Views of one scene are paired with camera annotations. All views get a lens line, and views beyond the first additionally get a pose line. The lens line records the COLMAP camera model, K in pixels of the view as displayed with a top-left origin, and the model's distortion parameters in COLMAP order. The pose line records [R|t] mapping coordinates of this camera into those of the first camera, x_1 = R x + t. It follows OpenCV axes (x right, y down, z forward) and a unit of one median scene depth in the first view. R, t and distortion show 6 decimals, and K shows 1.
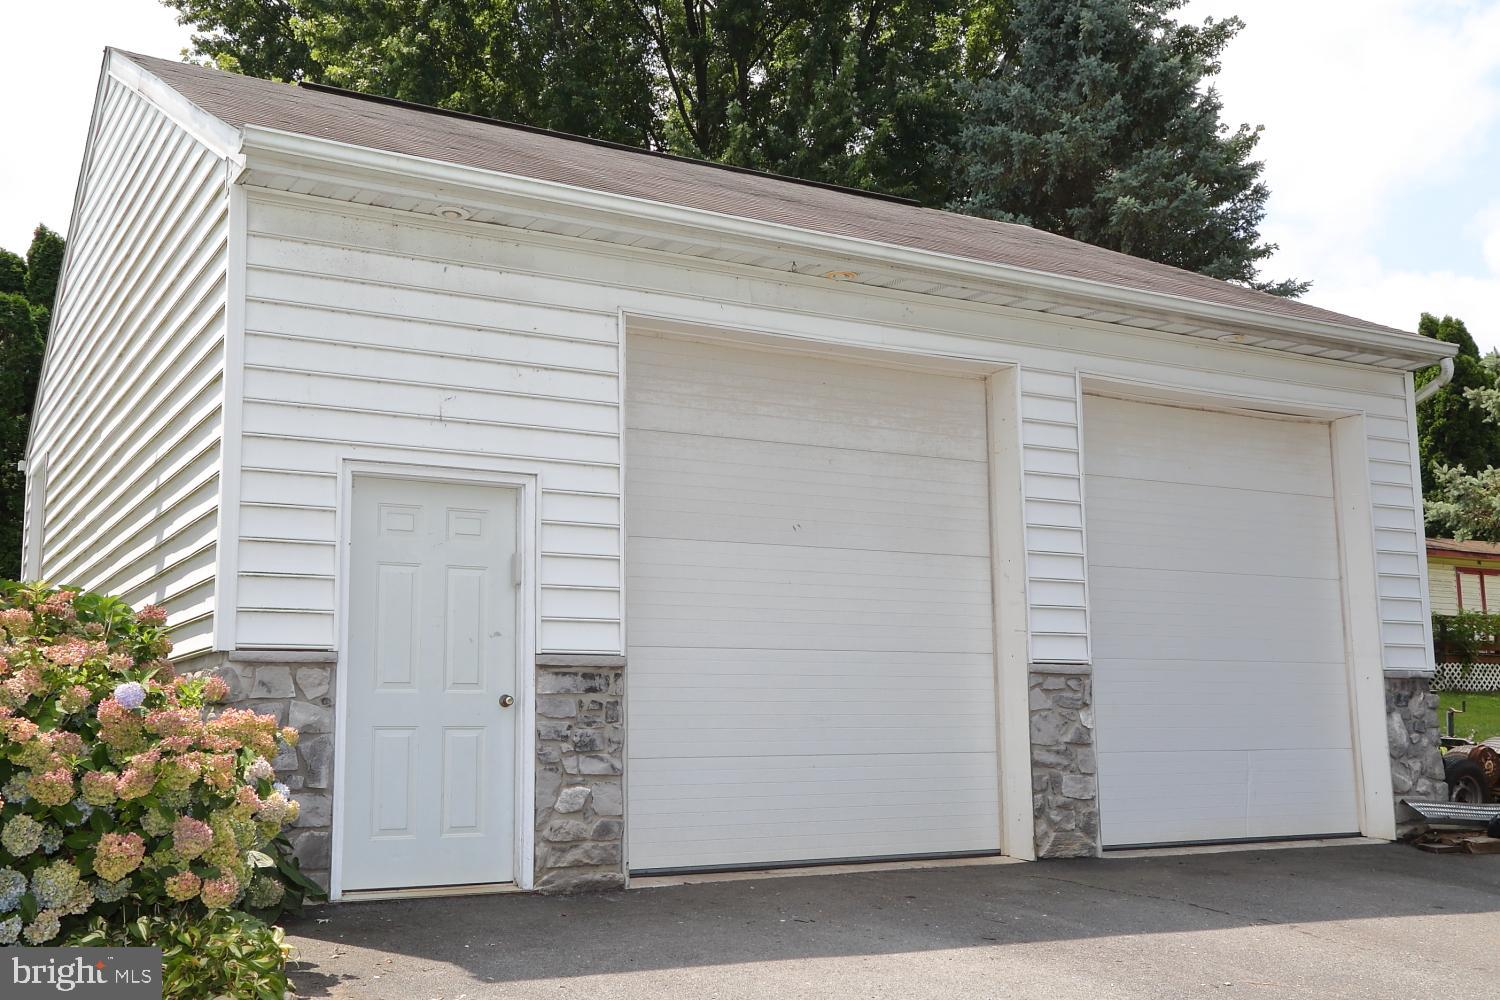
lens RADIAL K [[1617.3, 0, 760.4], [0, 1617.3, 497.1], [0, 0, 1]] dist [0.088304, 0.000000]
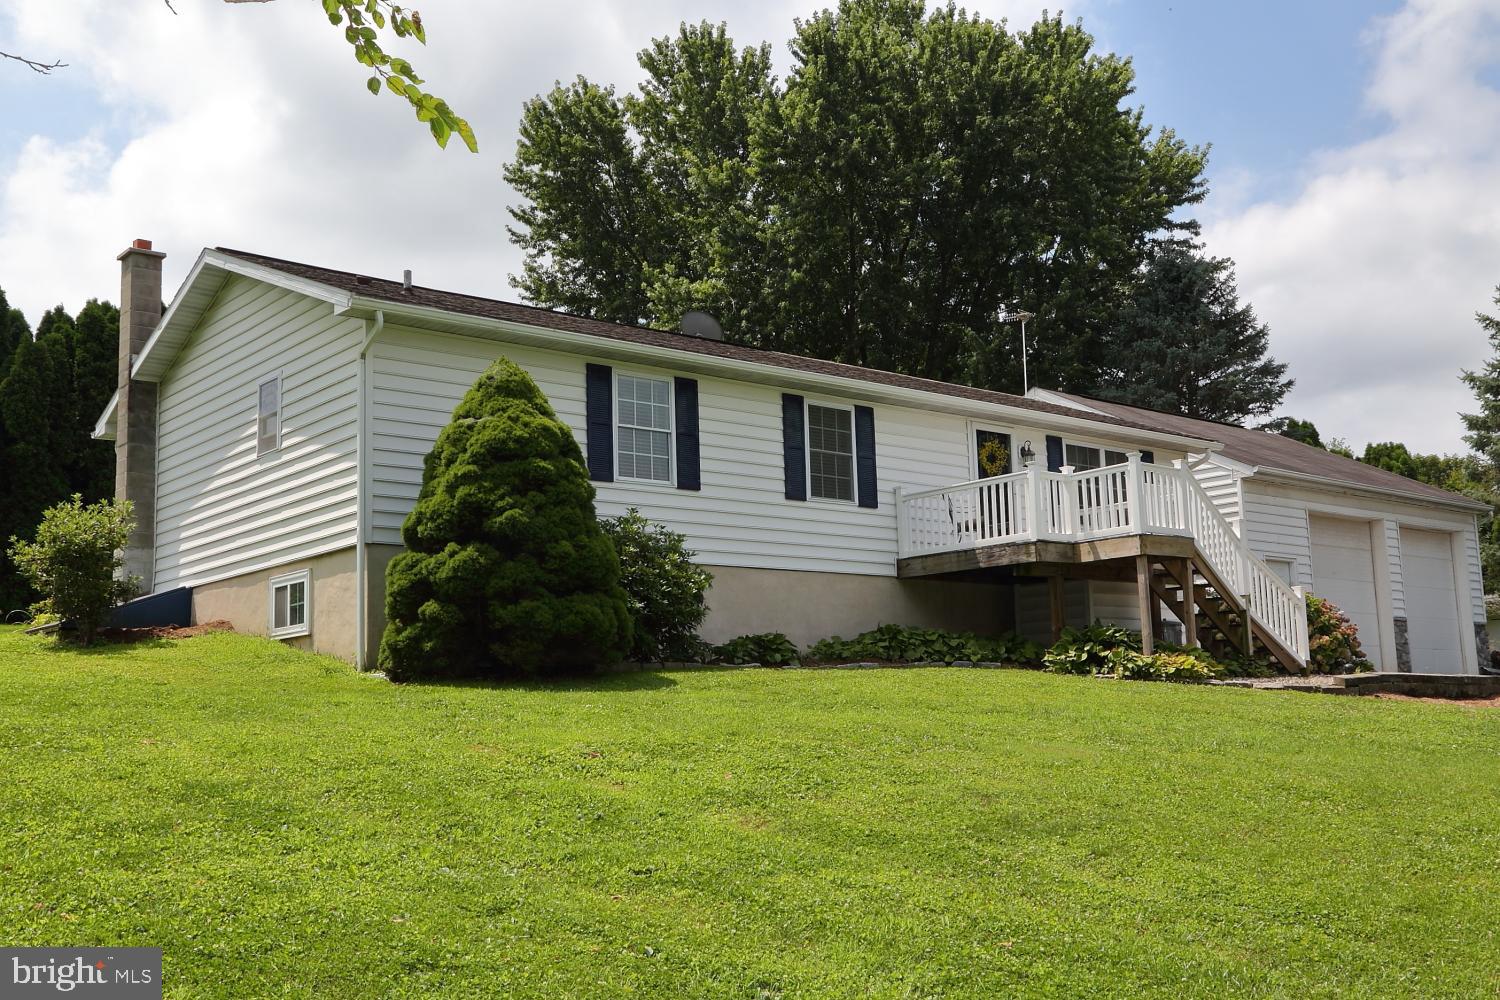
lens RADIAL K [[1617.3, 0, 749.9], [0, 1617.3, 502.4], [0, 0, 1]] dist [0.088304, 0.000000]
pose [[0.981250, 0.015955, 0.192076, -1.596935], [-0.017430, 0.999830, 0.005988, -0.110774], [-0.191948, -0.009223, 0.981362, -1.778596]]
